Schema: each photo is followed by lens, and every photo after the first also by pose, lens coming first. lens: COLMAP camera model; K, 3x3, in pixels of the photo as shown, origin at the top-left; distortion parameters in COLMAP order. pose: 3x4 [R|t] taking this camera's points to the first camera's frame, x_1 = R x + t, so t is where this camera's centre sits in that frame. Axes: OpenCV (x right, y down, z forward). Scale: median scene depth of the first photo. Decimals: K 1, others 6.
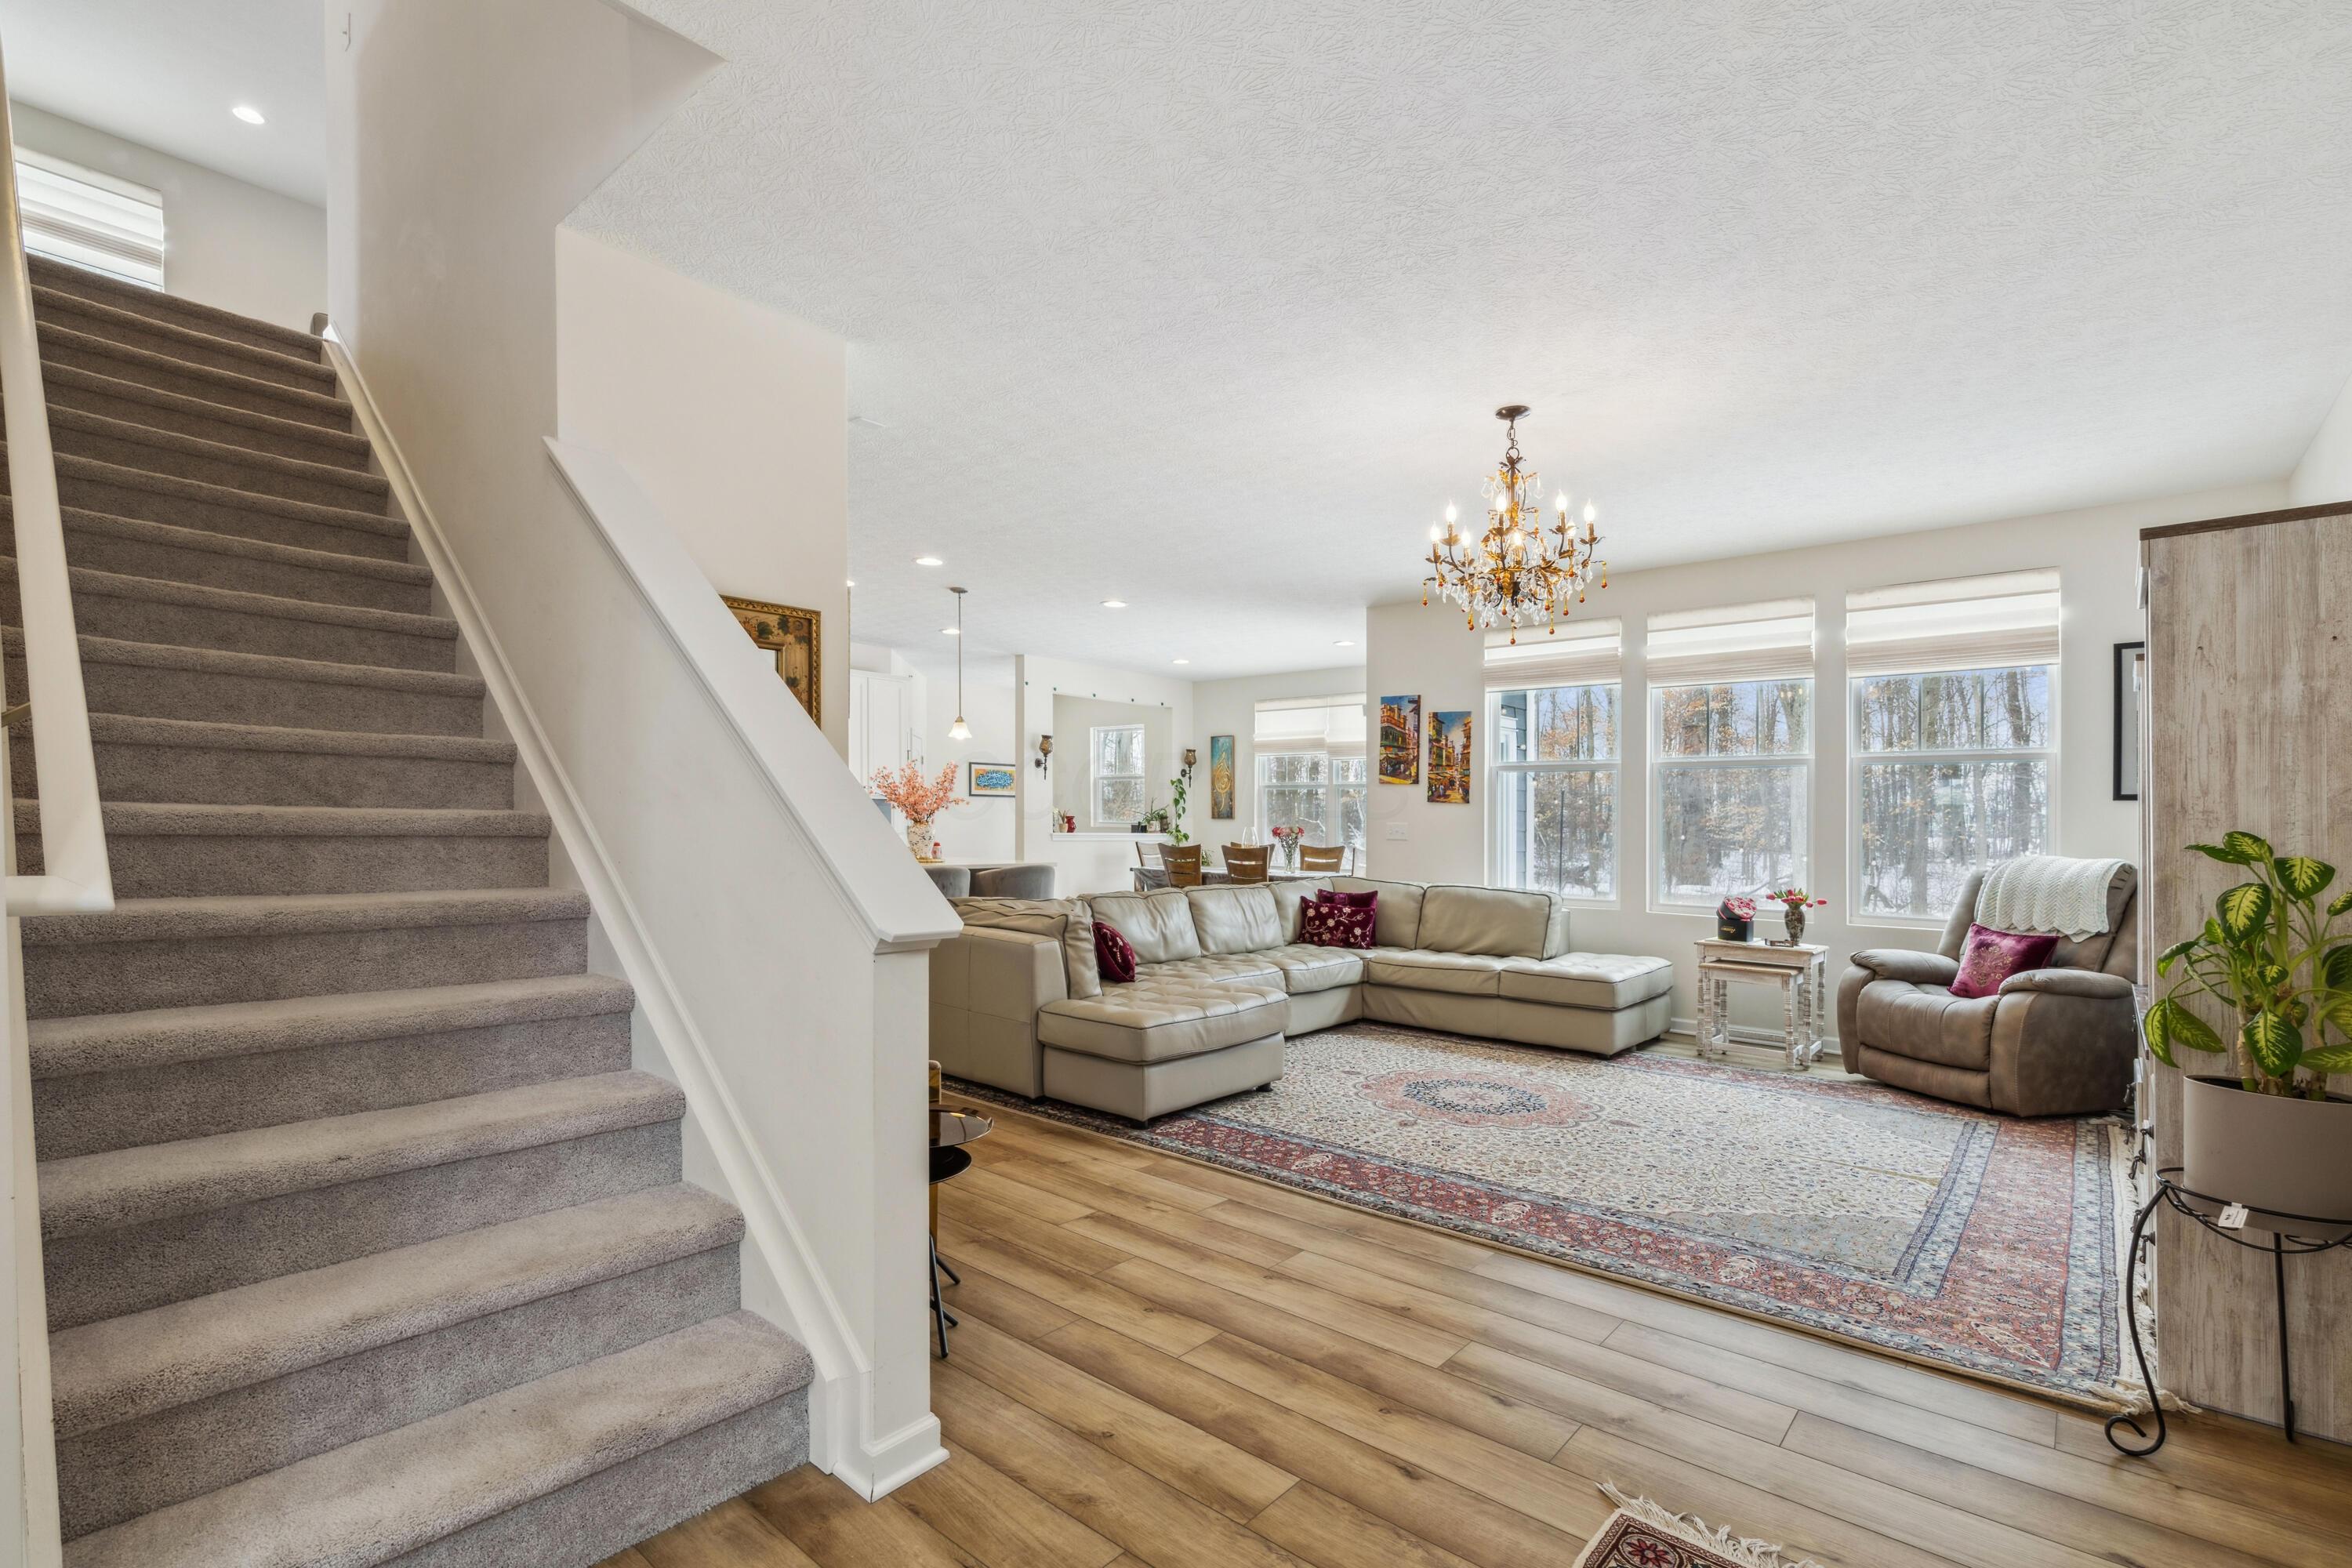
lens RADIAL K [[1072.4, 0, 1172.6], [0, 1072.4, 804.8], [0, 0, 1]] dist [-0.003689, 0.001276]
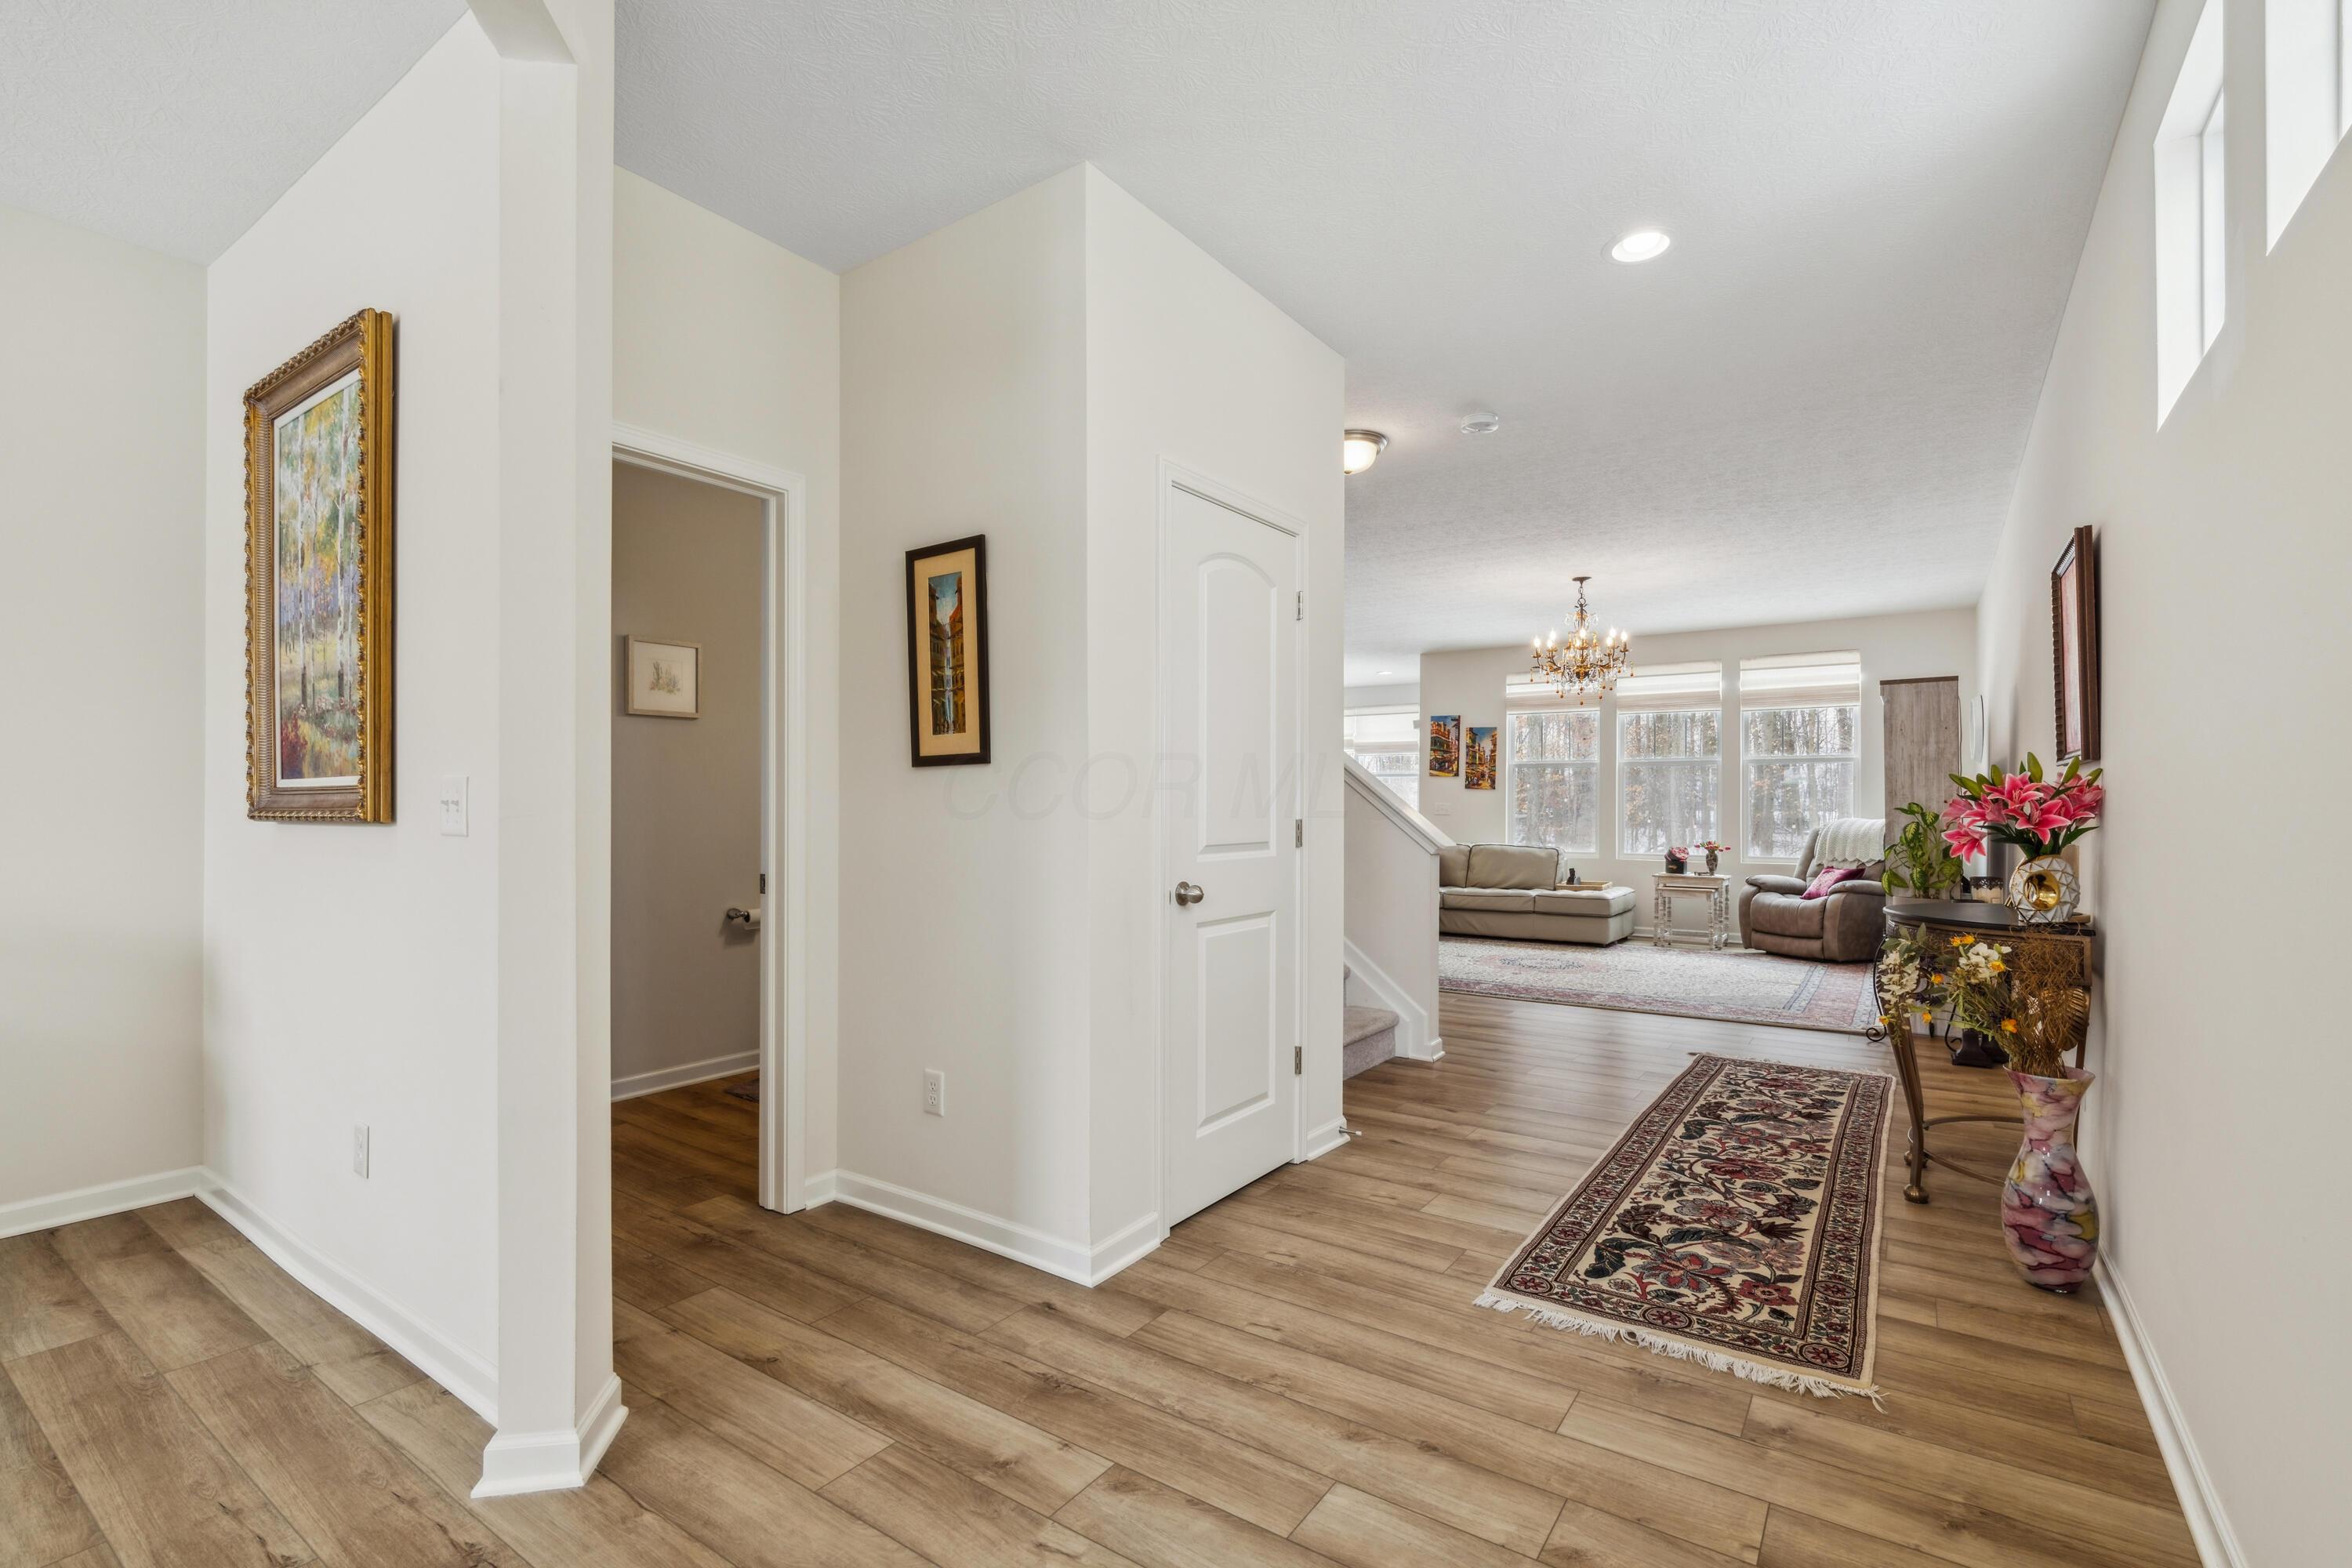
lens RADIAL K [[1072.4, 0, 1178.6], [0, 1072.4, 795.8], [0, 0, 1]] dist [-0.003689, 0.001276]
pose [[0.993571, -0.009654, 0.112798, -0.402585], [0.008758, 0.999926, 0.008432, -0.010871], [-0.112871, -0.007390, 0.993582, -0.520930]]
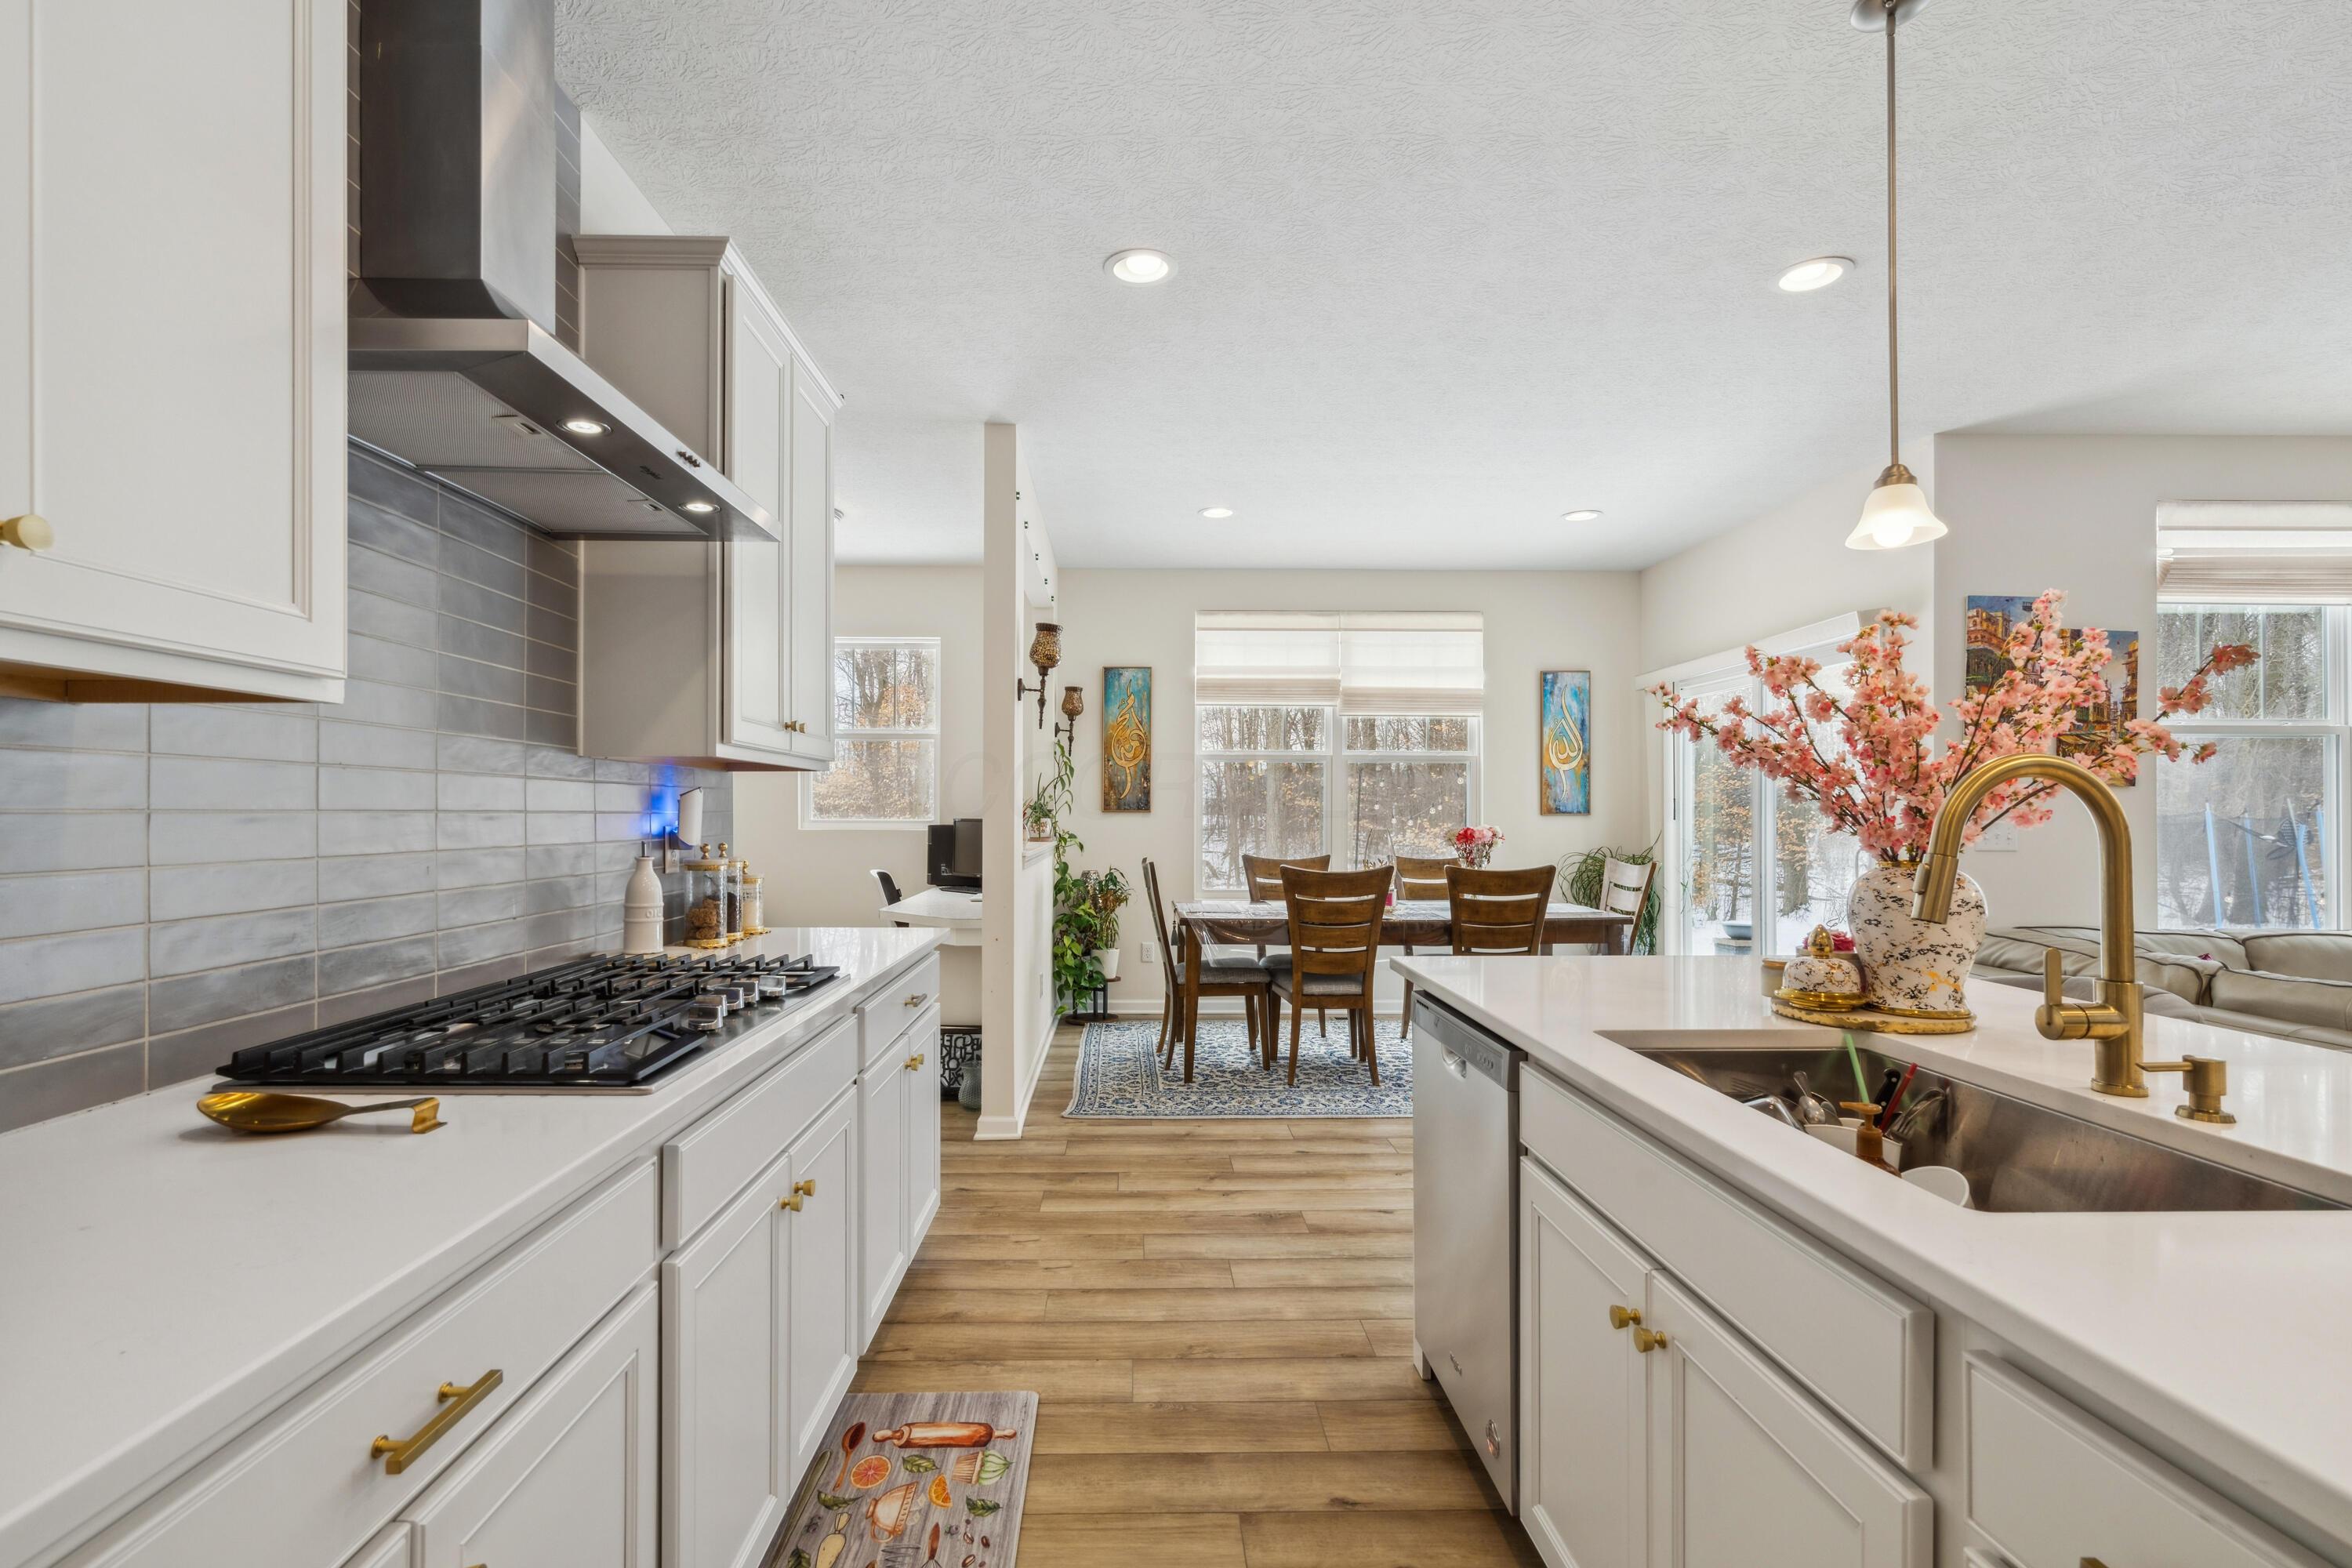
lens RADIAL K [[1072.4, 0, 1169.9], [0, 1072.4, 798.4], [0, 0, 1]] dist [-0.003689, 0.001276]
pose [[0.743460, -0.003676, 0.668770, -0.646597], [-0.001666, 0.999972, 0.007348, 0.003491], [-0.668778, -0.006577, 0.743433, 1.131793]]
